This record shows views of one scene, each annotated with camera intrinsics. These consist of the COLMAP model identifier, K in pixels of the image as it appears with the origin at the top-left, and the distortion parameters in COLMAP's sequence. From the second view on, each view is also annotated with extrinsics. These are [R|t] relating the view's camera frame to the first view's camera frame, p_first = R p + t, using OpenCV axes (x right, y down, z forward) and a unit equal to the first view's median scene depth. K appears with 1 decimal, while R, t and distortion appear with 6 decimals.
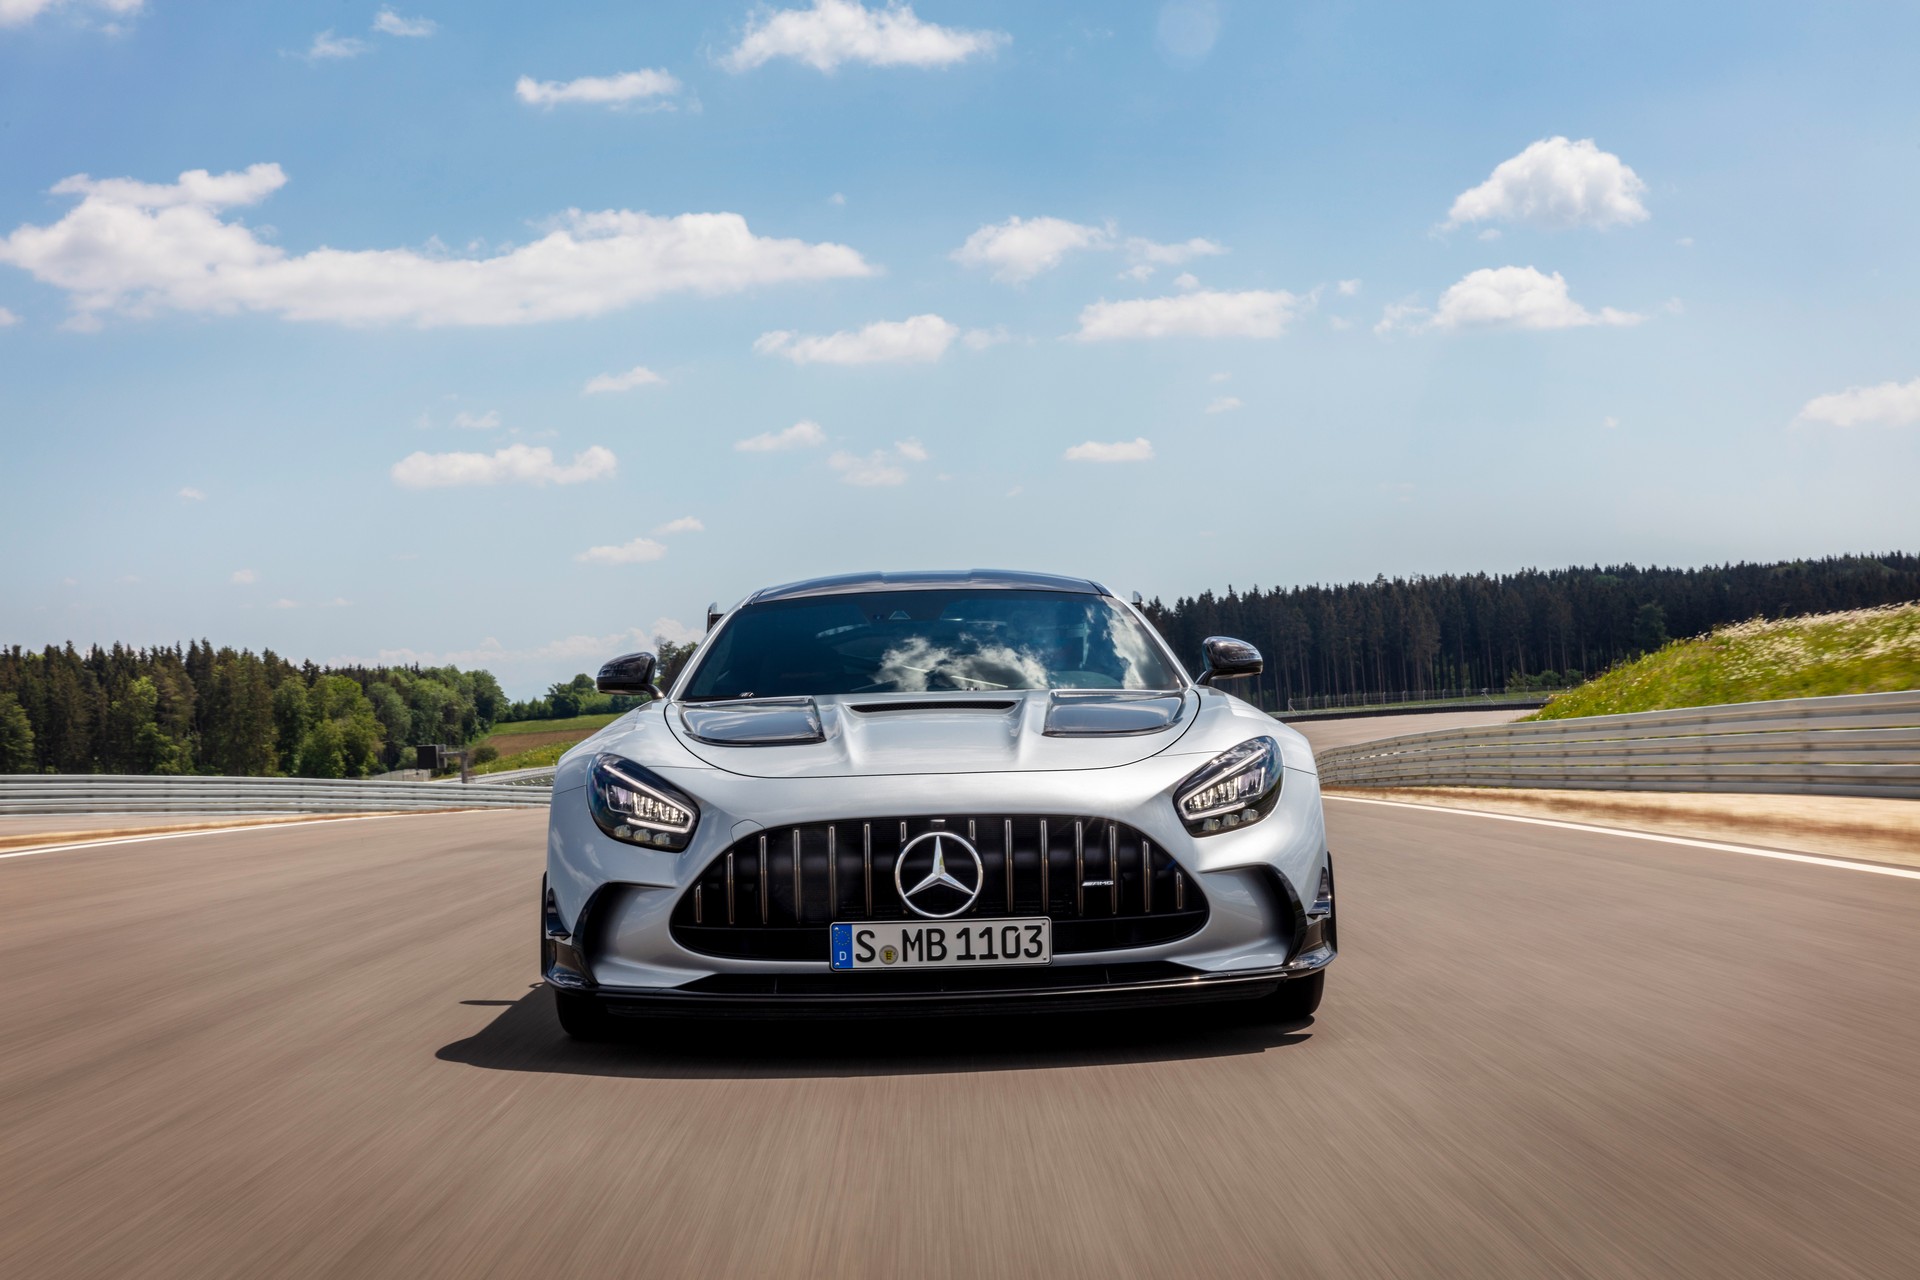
lens RADIAL K [[3684.4, 0, 960.0], [0, 3684.4, 640.0], [0, 0, 1]] dist [0.012513, 0.020332]
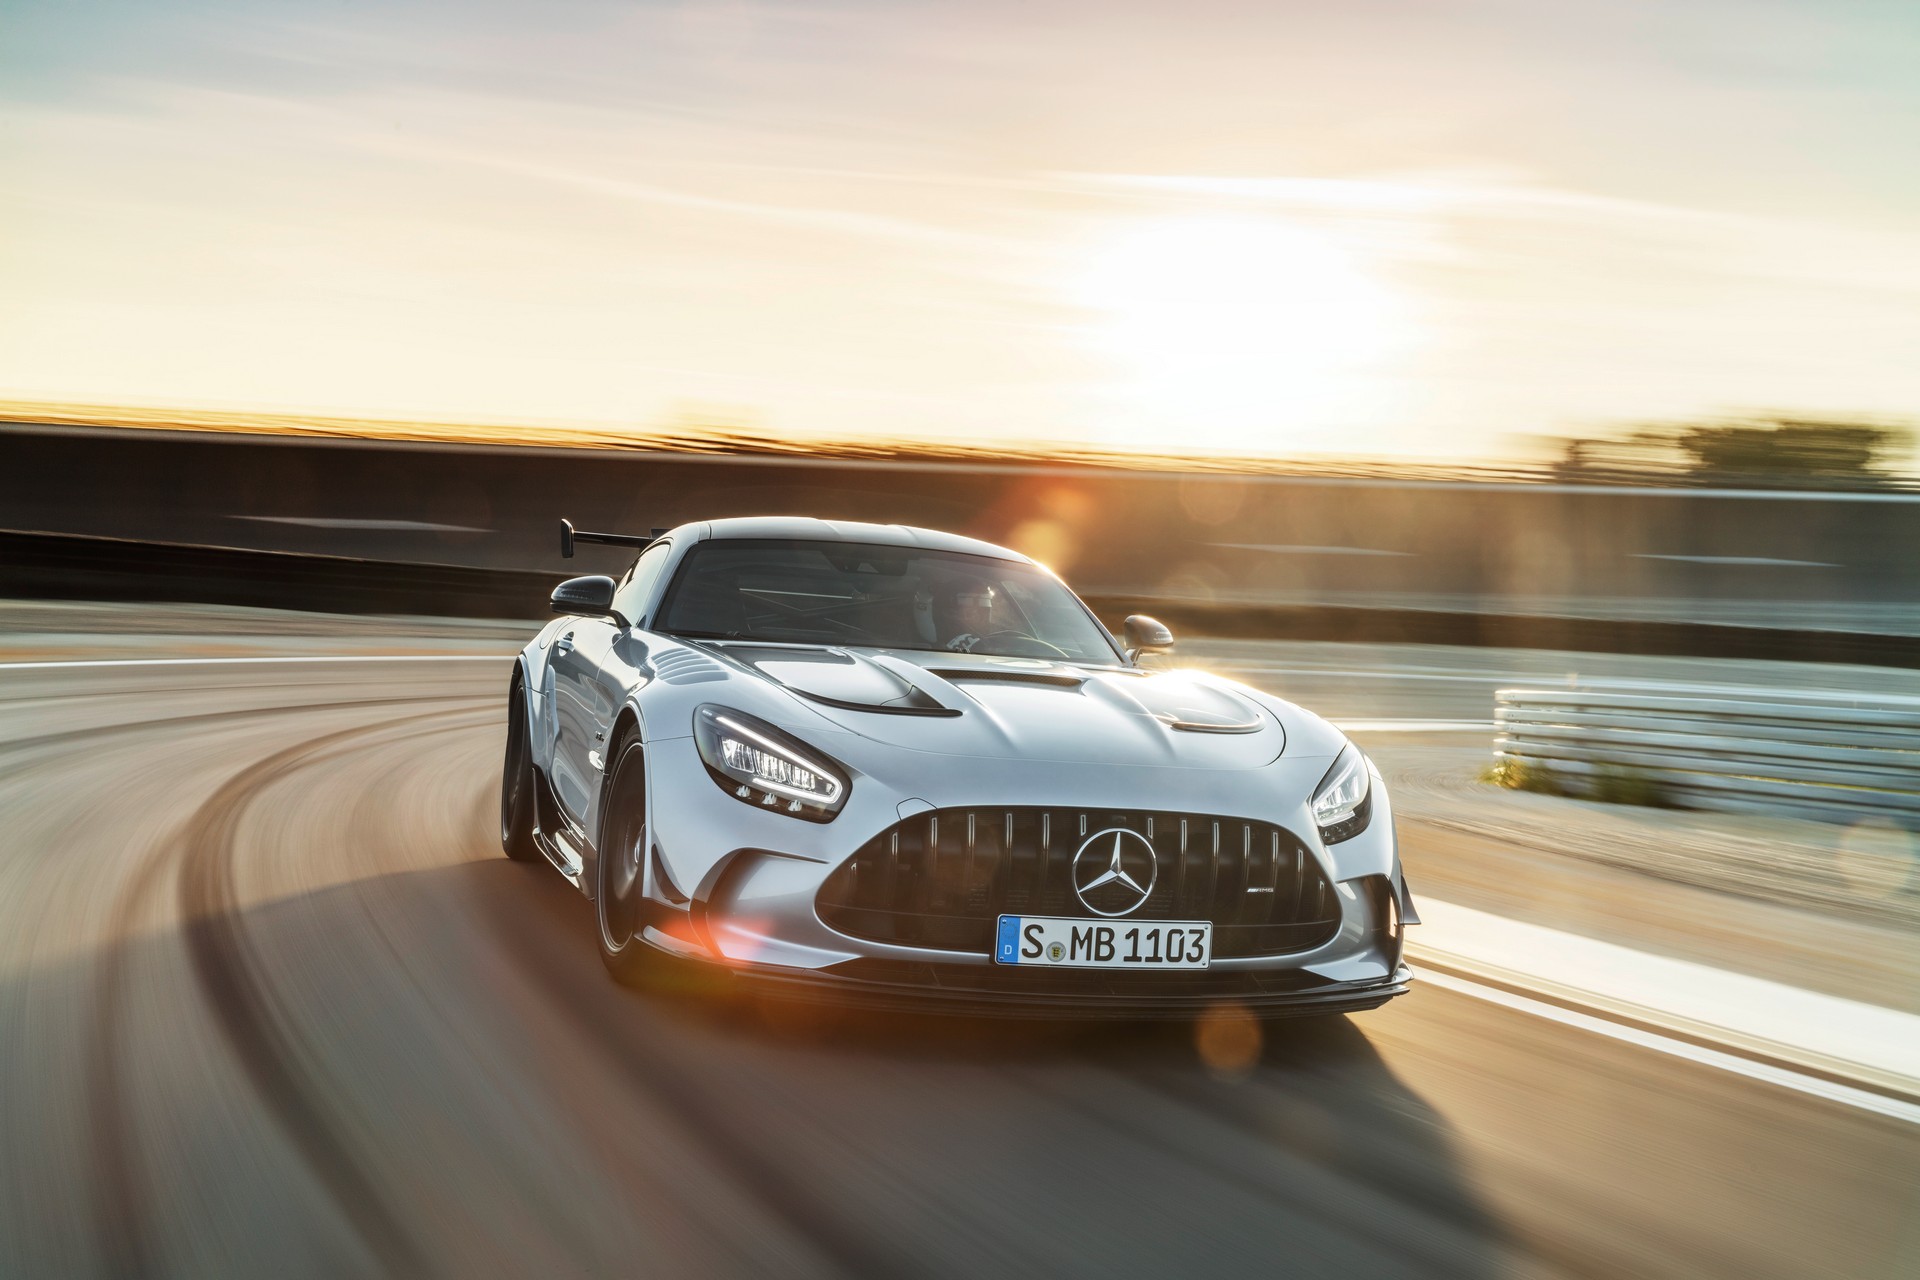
lens RADIAL K [[2273.6, 0, 960.0], [0, 2273.6, 640.0], [0, 0, 1]] dist [-0.009269, -0.002179]
pose [[0.956254, 0.093243, 0.277281, -0.213646], [-0.101661, 0.994689, 0.016108, -0.001808], [-0.274306, -0.043592, 0.960654, 0.444332]]
